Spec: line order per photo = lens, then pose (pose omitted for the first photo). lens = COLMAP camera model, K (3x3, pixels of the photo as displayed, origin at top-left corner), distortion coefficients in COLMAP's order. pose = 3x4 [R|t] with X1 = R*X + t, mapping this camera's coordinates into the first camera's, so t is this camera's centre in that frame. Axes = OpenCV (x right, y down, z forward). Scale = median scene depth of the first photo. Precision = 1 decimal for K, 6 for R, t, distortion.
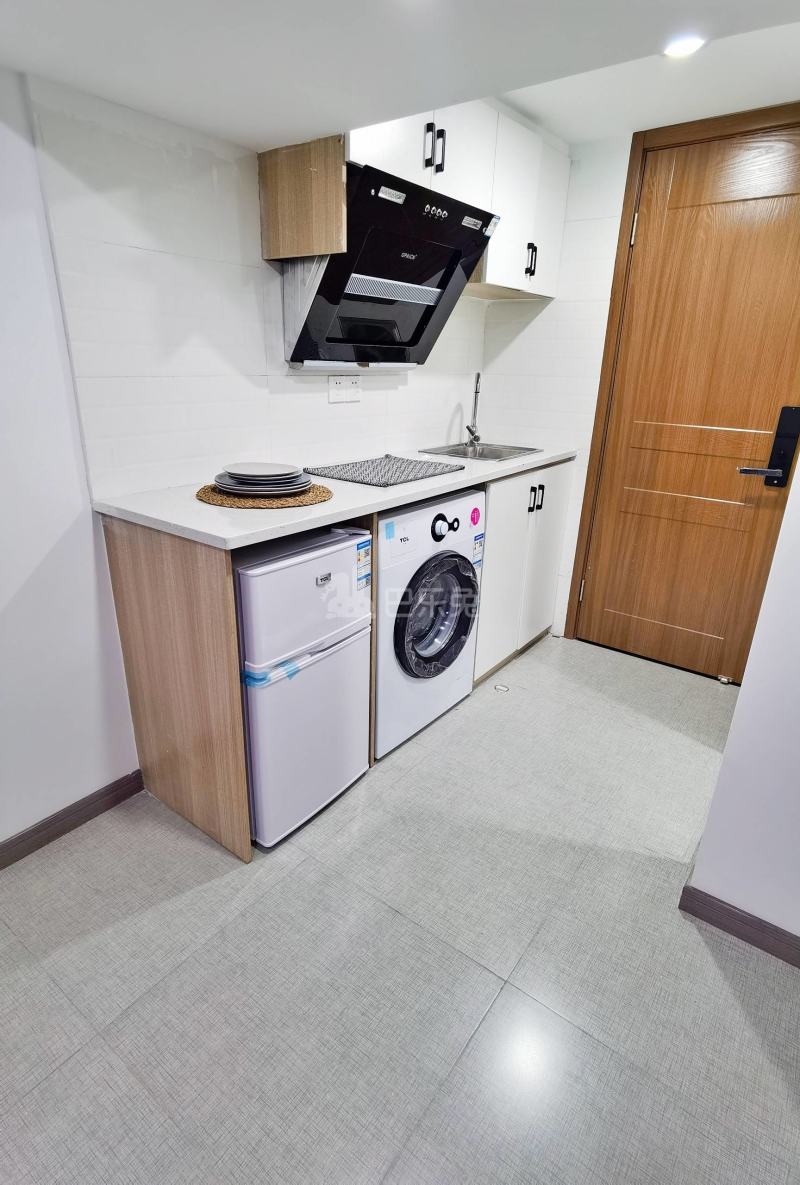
lens RADIAL K [[612.1, 0, 383.1], [0, 612.1, 600.7], [0, 0, 1]] dist [0.000343, 0.002916]
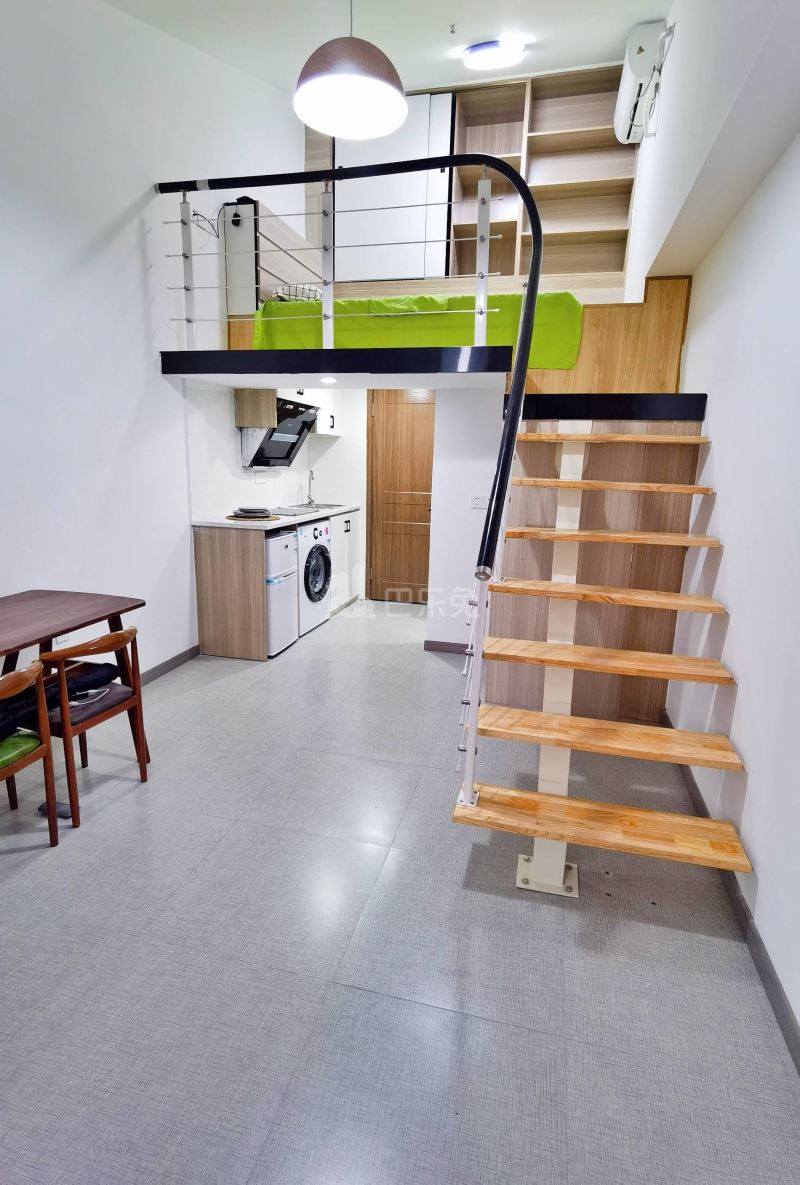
lens RADIAL K [[612.1, 0, 405.5], [0, 612.1, 604.8], [0, 0, 1]] dist [0.000343, 0.002916]
pose [[0.910742, -0.090493, 0.402939, -0.512867], [0.141402, 0.985052, -0.098379, 0.391024], [-0.388013, 0.146574, 0.909924, -1.126409]]
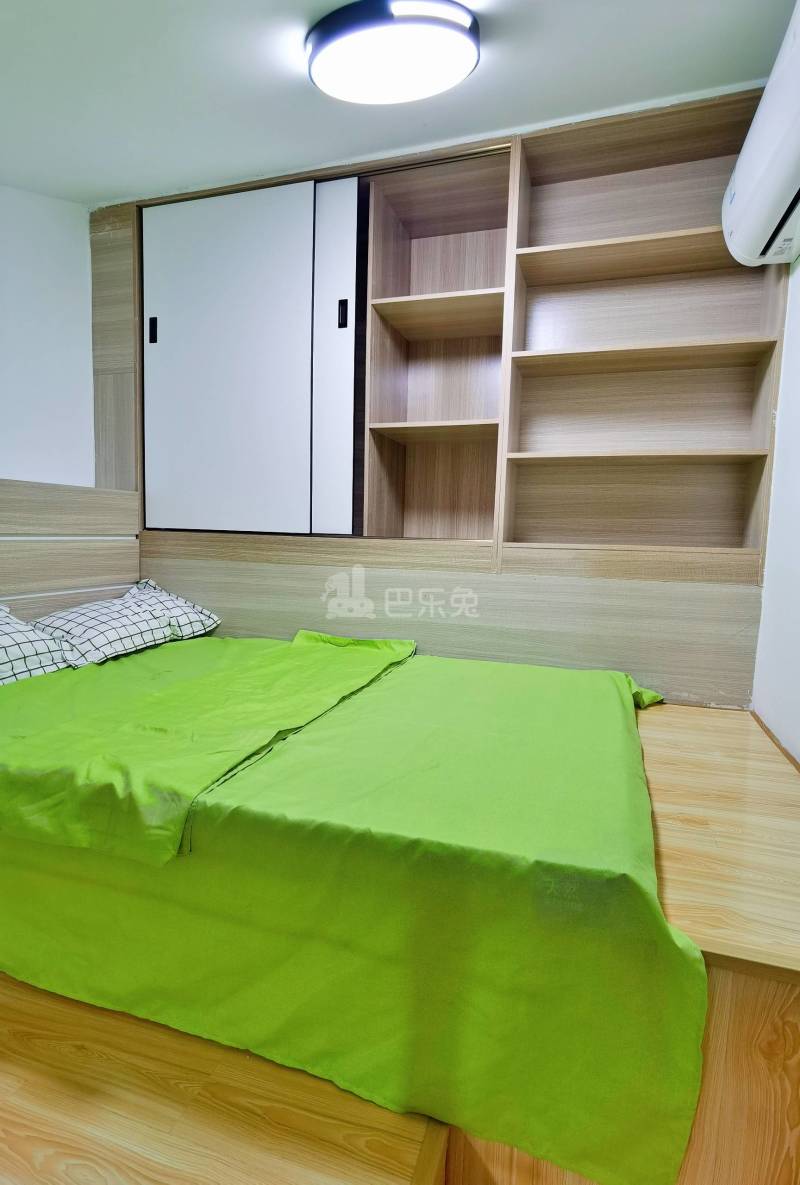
lens RADIAL K [[612.1, 0, 397.3], [0, 612.1, 585.0], [0, 0, 1]] dist [0.000343, 0.002916]
pose [[0.942323, -0.017959, 0.334223, 0.385153], [0.107518, 0.961878, -0.251457, -0.659352], [-0.316965, 0.272889, 0.908331, -0.249362]]
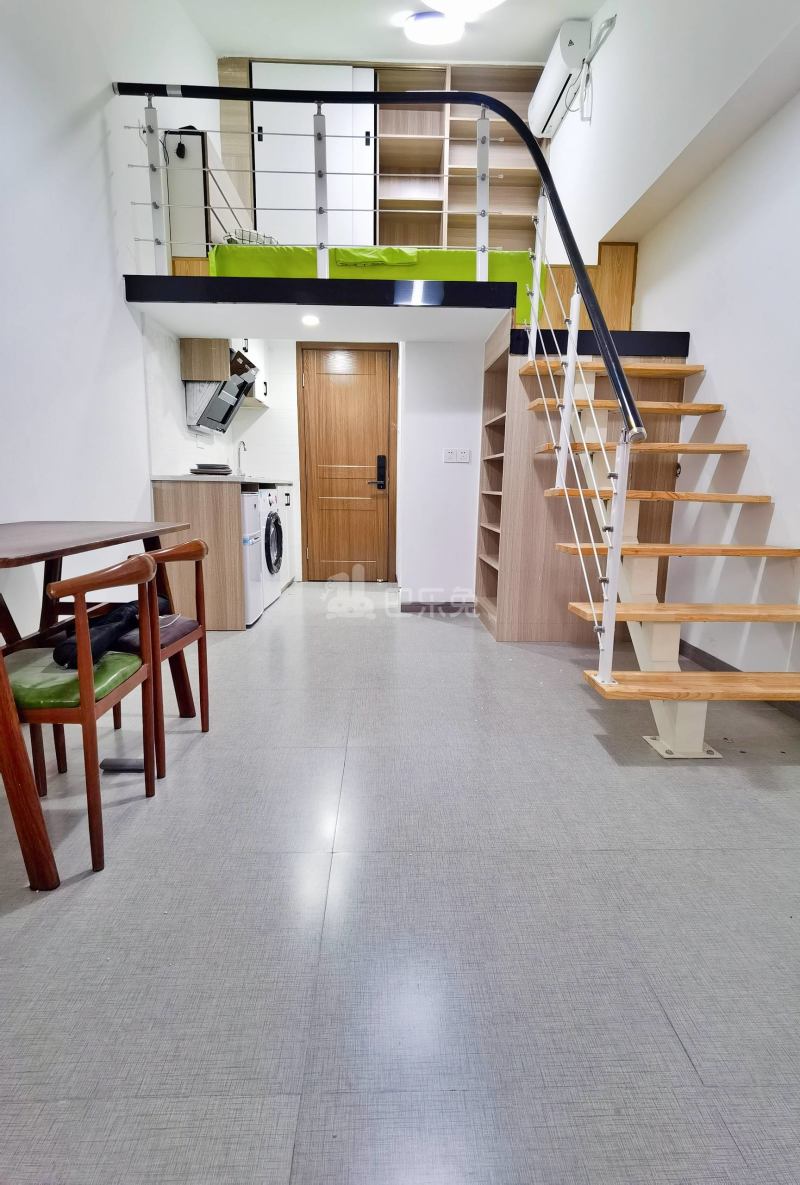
lens RADIAL K [[612.1, 0, 415.7], [0, 612.1, 597.7], [0, 0, 1]] dist [0.000343, 0.002916]
pose [[0.762524, -0.128283, 0.634114, -0.858003], [0.239861, 0.966348, -0.092938, 0.498841], [-0.600852, 0.222967, 0.767634, -0.840416]]
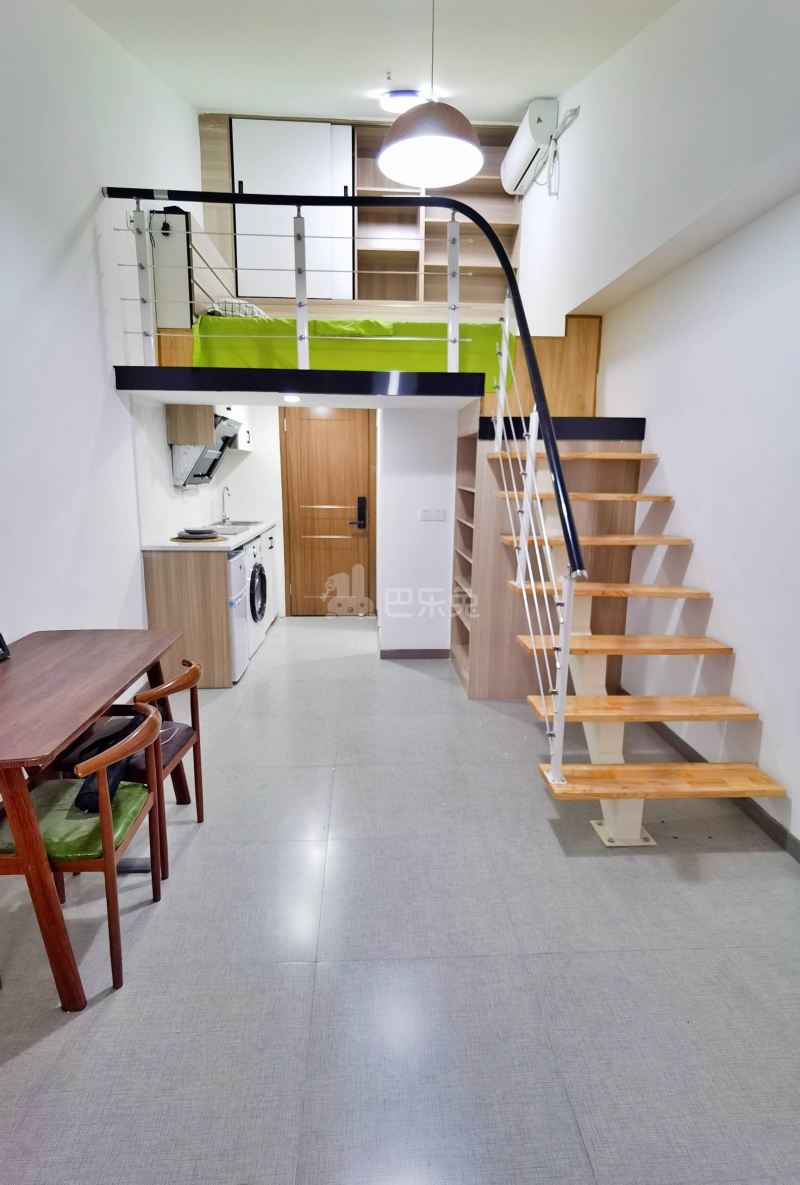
lens RADIAL K [[612.1, 0, 415.1], [0, 612.1, 601.1], [0, 0, 1]] dist [0.000343, 0.002916]
pose [[0.745232, -0.148326, 0.650099, -0.889120], [0.245939, 0.967350, -0.061219, 0.316382], [-0.619793, 0.205507, 0.757380, -0.983392]]
